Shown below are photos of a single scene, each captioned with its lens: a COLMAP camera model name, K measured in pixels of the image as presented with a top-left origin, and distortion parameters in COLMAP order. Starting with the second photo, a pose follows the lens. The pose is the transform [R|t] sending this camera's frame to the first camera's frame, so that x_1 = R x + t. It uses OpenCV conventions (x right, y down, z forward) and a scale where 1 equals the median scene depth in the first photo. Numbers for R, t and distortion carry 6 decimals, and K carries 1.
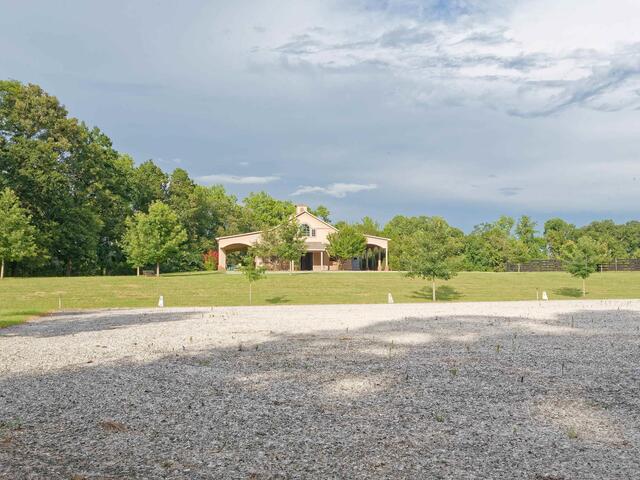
lens RADIAL K [[541.1, 0, 320.0], [0, 541.1, 240.0], [0, 0, 1]] dist [0.000724, 0.000341]
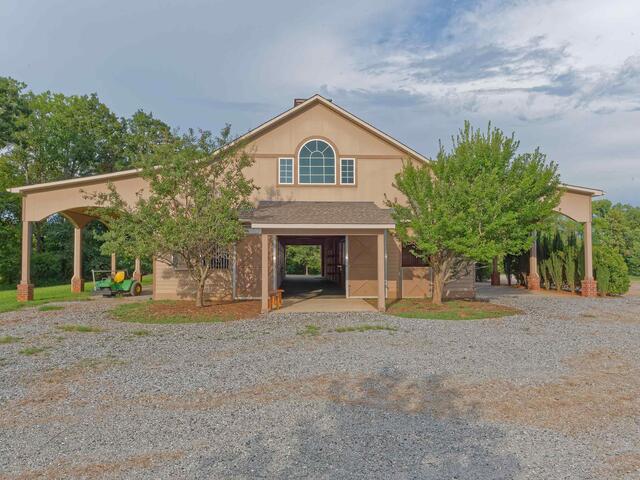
lens RADIAL K [[428.8, 0, 320.0], [0, 428.8, 240.0], [0, 0, 1]] dist [0.000210, -0.000137]
pose [[0.997028, -0.000752, -0.077035, -0.008773], [0.002801, 0.999645, 0.026489, 0.018491], [0.076987, -0.026626, 0.996676, 0.762999]]
